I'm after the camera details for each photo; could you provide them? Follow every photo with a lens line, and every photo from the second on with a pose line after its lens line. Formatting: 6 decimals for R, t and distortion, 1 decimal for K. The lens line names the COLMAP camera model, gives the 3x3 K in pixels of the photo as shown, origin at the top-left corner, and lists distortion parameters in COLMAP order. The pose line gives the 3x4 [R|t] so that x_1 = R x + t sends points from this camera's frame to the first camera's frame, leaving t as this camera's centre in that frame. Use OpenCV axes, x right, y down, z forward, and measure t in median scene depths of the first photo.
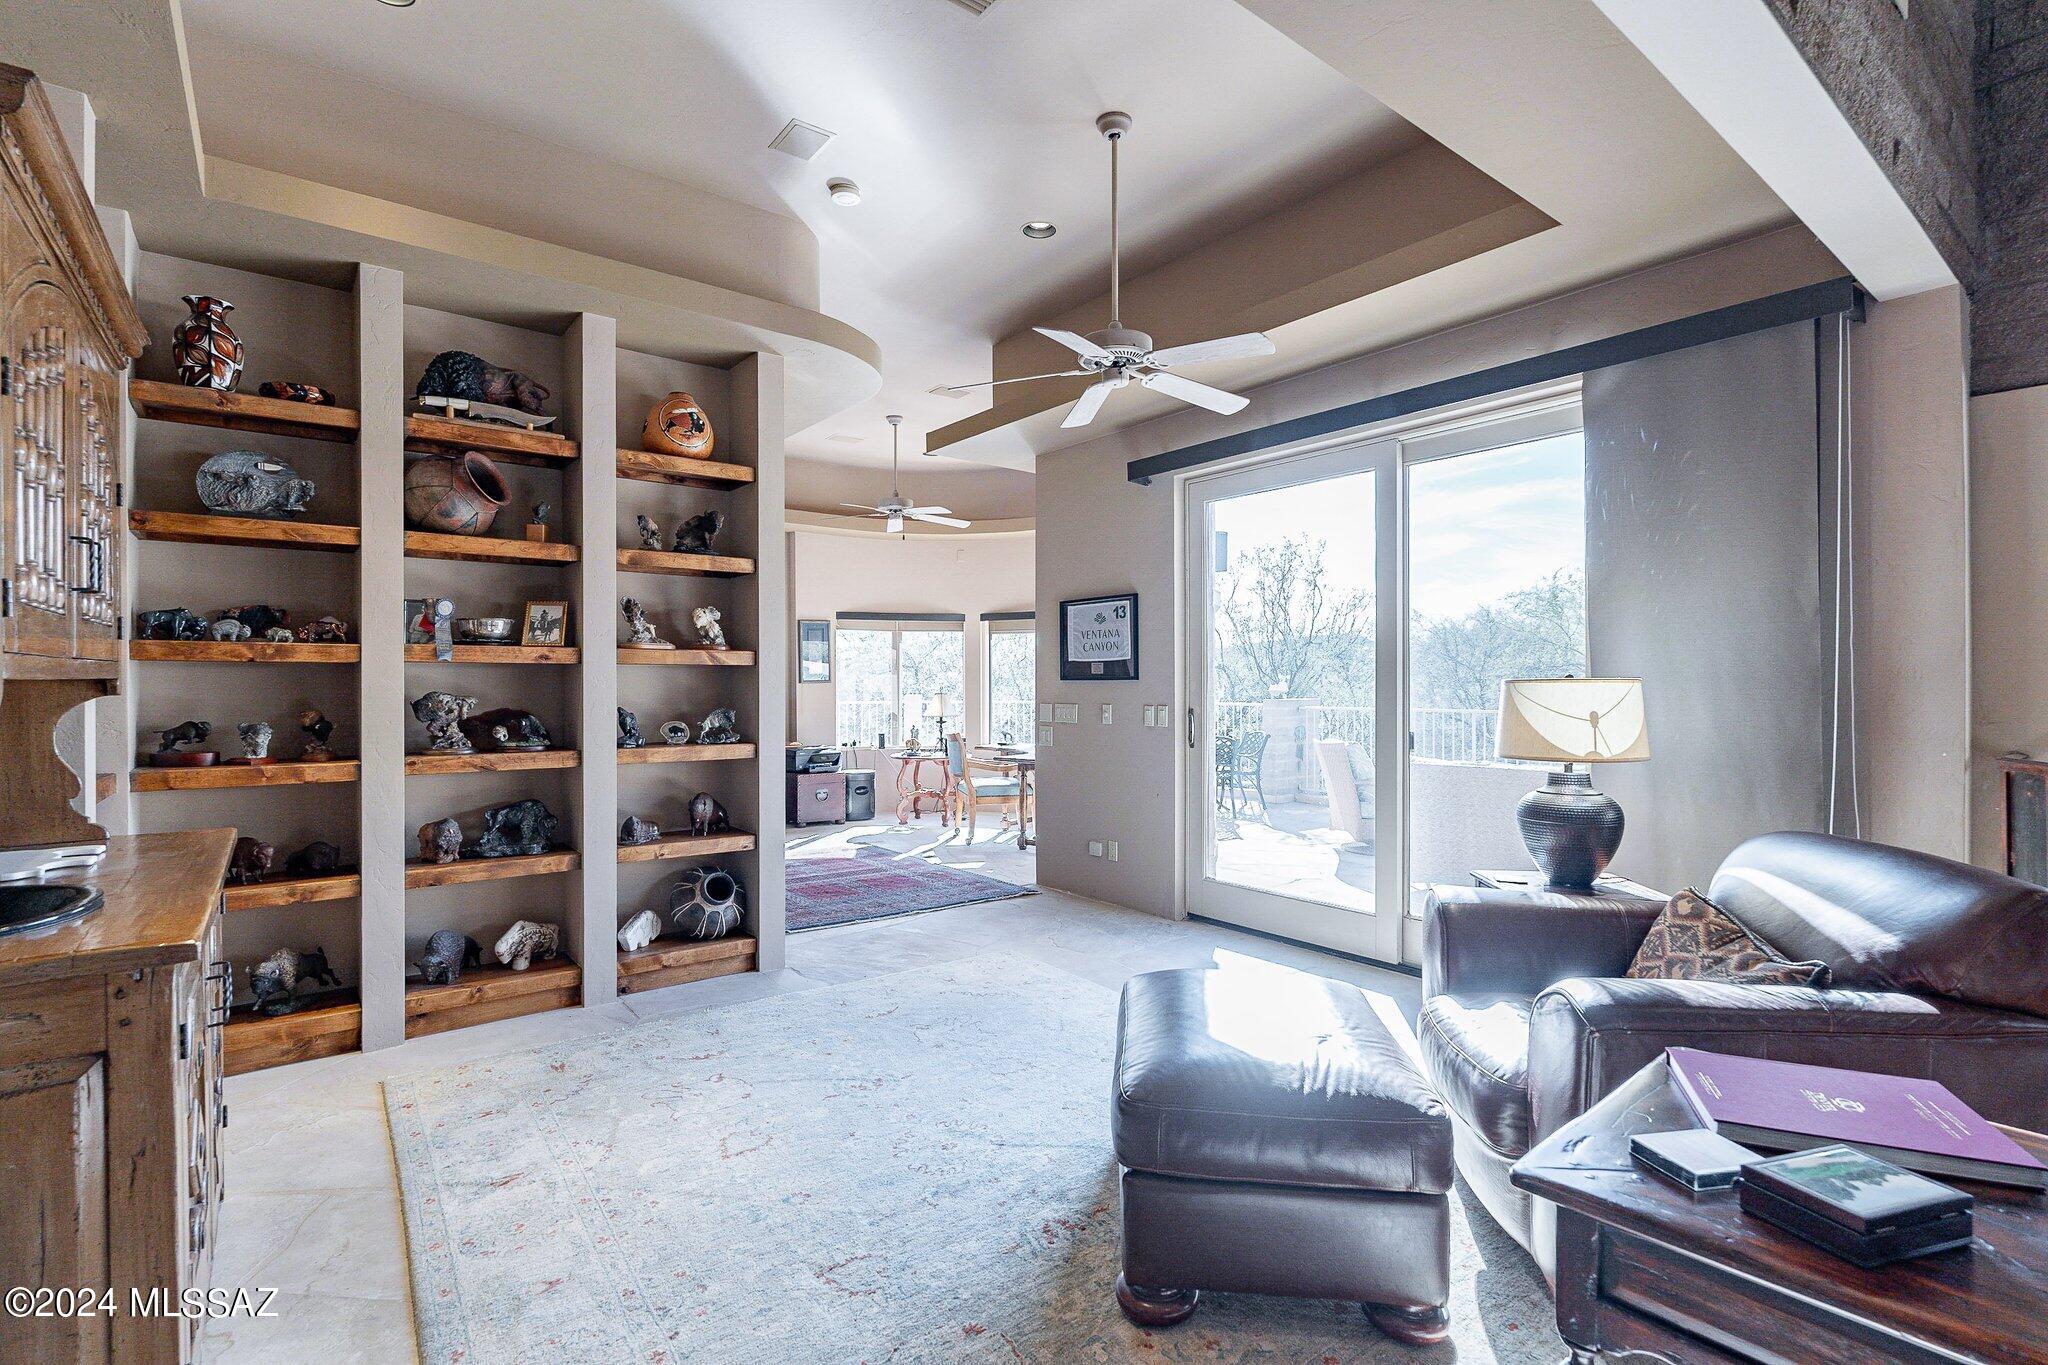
lens RADIAL K [[953.3, 0, 1024.0], [0, 953.3, 686.2], [0, 0, 1]] dist [-0.000660, -0.000179]
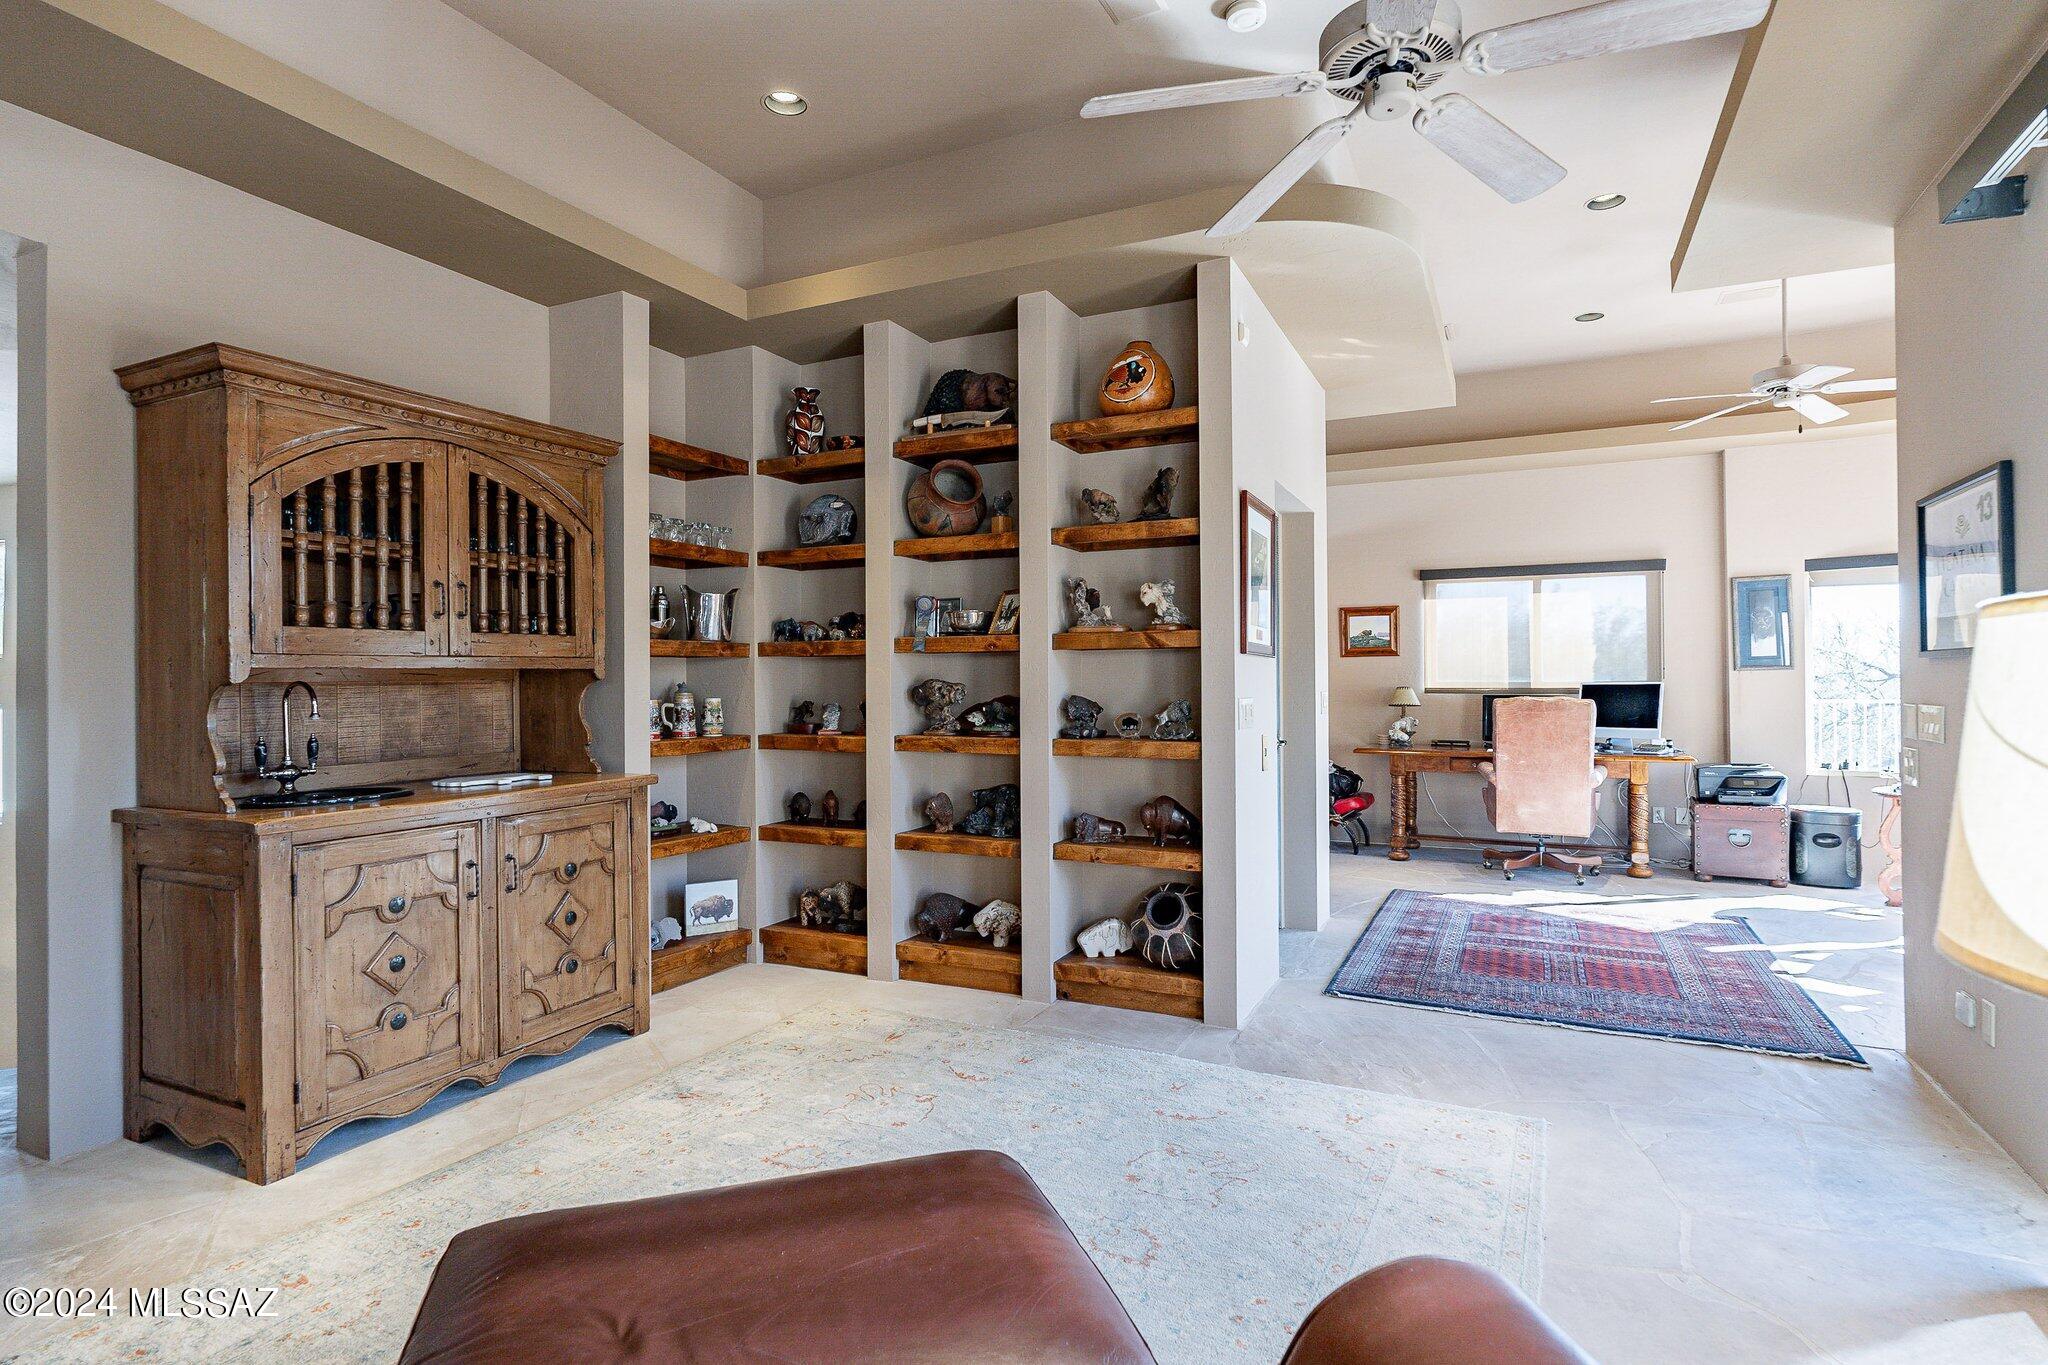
lens RADIAL K [[1043.9, 0, 1022.1], [0, 1043.9, 677.4], [0, 0, 1]] dist [-0.003856, 0.000214]
pose [[0.437957, -0.005230, -0.898981, 0.501897], [0.002931, 0.999986, -0.004390, 0.008755], [0.898991, -0.000712, 0.437966, 0.518484]]
